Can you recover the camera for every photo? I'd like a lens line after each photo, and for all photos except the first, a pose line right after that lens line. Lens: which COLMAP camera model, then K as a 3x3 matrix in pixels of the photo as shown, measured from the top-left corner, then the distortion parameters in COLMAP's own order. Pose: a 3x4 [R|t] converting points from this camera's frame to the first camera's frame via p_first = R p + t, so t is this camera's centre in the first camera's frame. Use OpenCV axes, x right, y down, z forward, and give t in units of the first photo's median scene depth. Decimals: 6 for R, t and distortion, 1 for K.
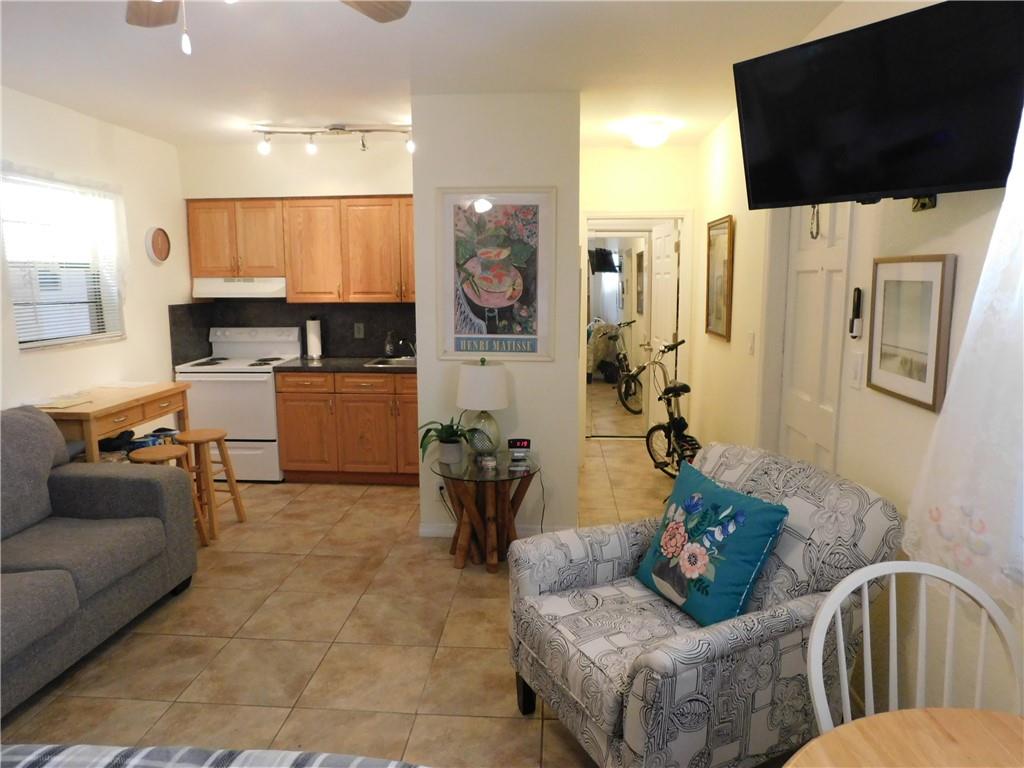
lens RADIAL K [[674.8, 0, 509.5], [0, 674.8, 375.5], [0, 0, 1]] dist [-0.069200, 0.048461]
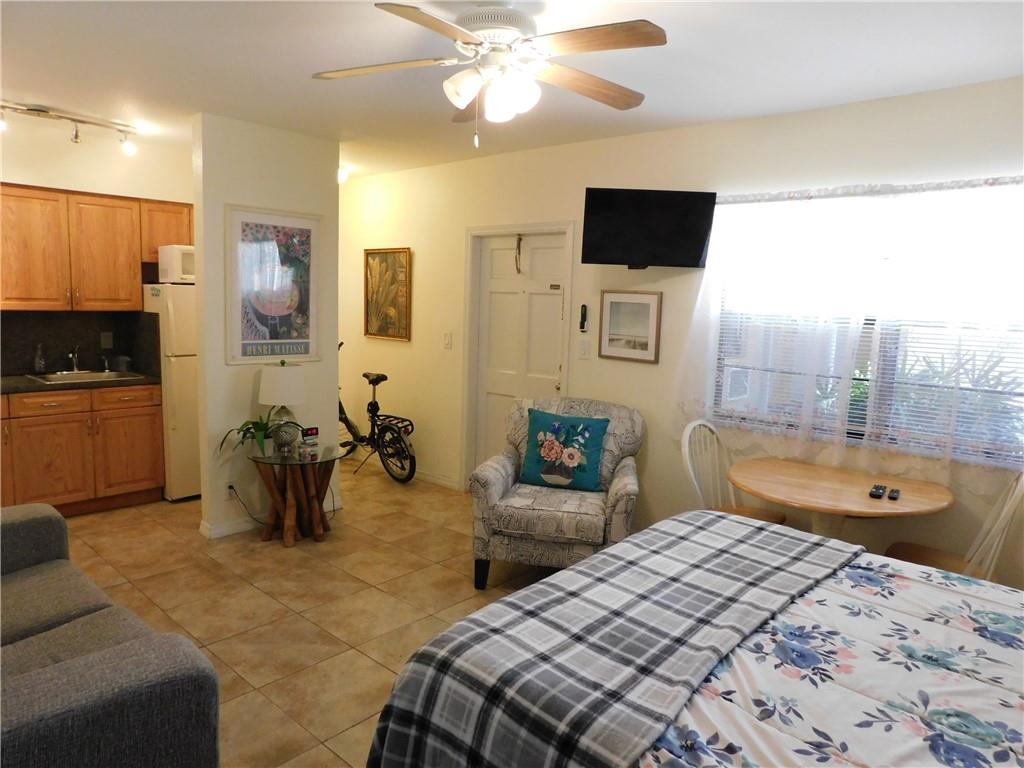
lens RADIAL K [[674.8, 0, 508.3], [0, 674.8, 376.1], [0, 0, 1]] dist [-0.069200, 0.048461]
pose [[0.615383, -0.068463, 0.785249, -0.687972], [0.077374, 0.996656, 0.026258, 0.000461], [-0.784421, 0.044599, 0.618623, 0.005865]]
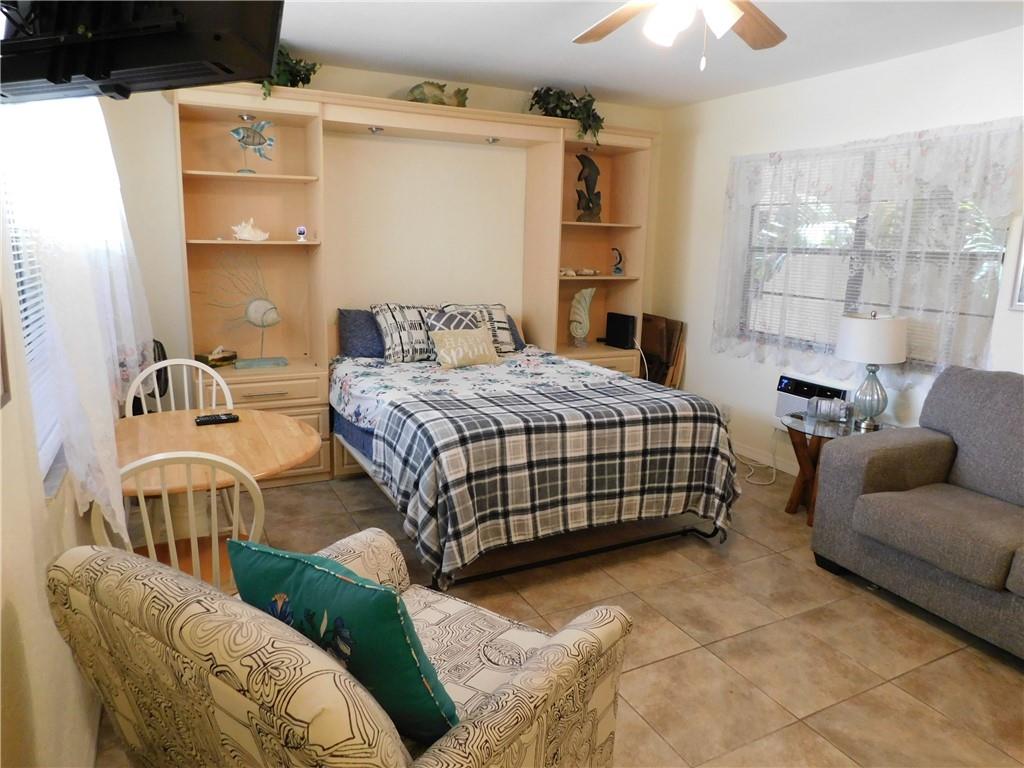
lens RADIAL K [[674.8, 0, 508.6], [0, 674.8, 381.2], [0, 0, 1]] dist [-0.069200, 0.048461]
pose [[-0.860923, 0.086709, -0.501292, 0.266148], [-0.091034, 0.943206, 0.319491, -0.111589], [0.500525, 0.320692, -0.804134, 0.882431]]
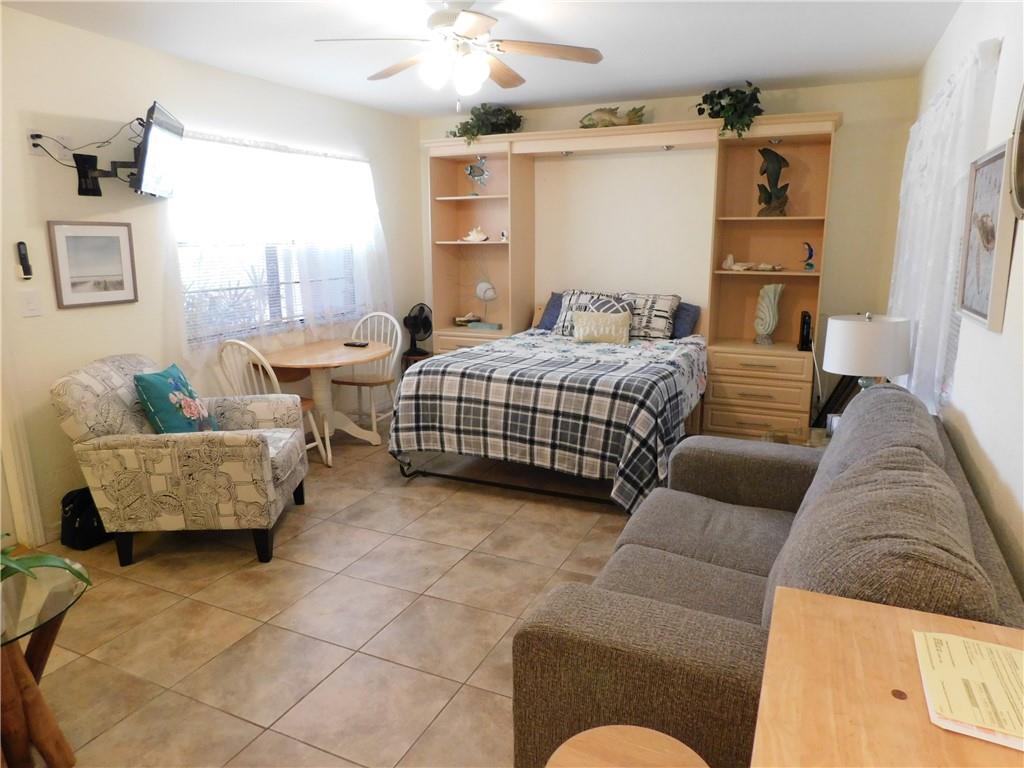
lens RADIAL K [[674.8, 0, 511.6], [0, 674.8, 377.8], [0, 0, 1]] dist [-0.069200, 0.048461]
pose [[-0.934209, -0.063044, 0.351111, -0.561199], [0.060175, 0.942304, 0.329305, -0.158221], [-0.351614, 0.328768, -0.876515, 1.200124]]
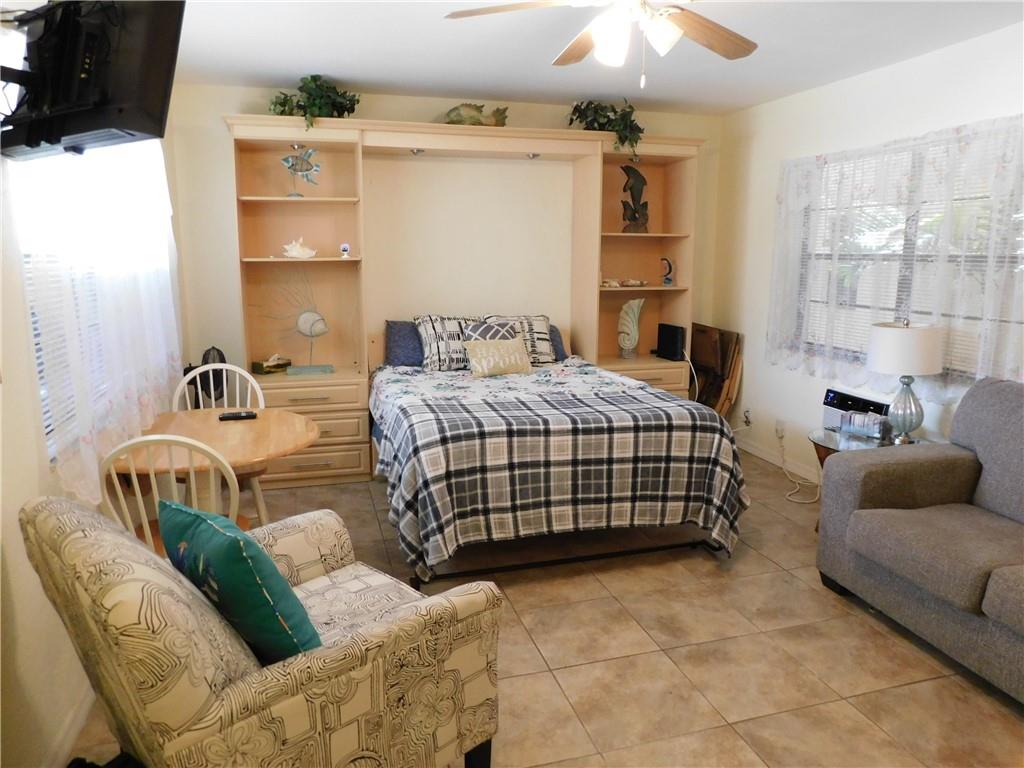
lens RADIAL K [[703.5, 0, 508.8], [0, 703.5, 380.7], [0, 0, 1]] dist [-0.064980, 0.042780]
pose [[-0.939941, 0.063412, -0.335395, 0.149793], [-0.045704, 0.950364, 0.307767, -0.133713], [0.338264, 0.304611, -0.890387, 1.020621]]
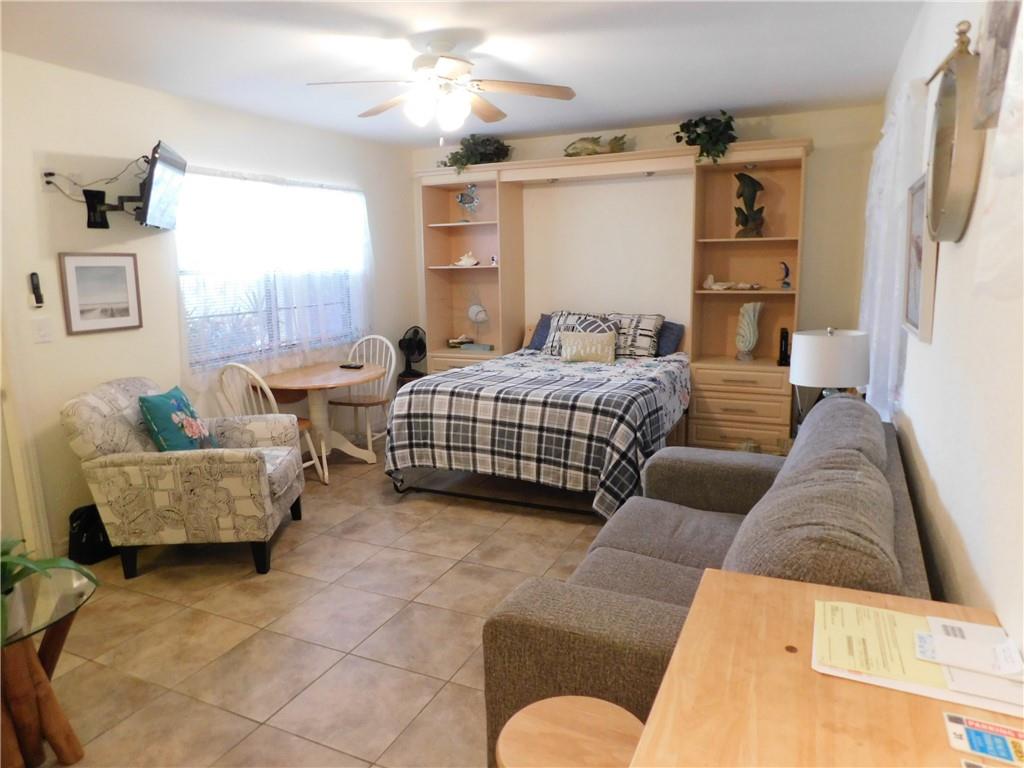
lens RADIAL K [[674.8, 0, 510.6], [0, 674.8, 375.8], [0, 0, 1]] dist [-0.069200, 0.048461]
pose [[-0.933355, -0.037636, 0.356977, -0.600973], [0.074412, 0.952598, 0.294992, -0.165501], [-0.351158, 0.301896, -0.886311, 1.235799]]
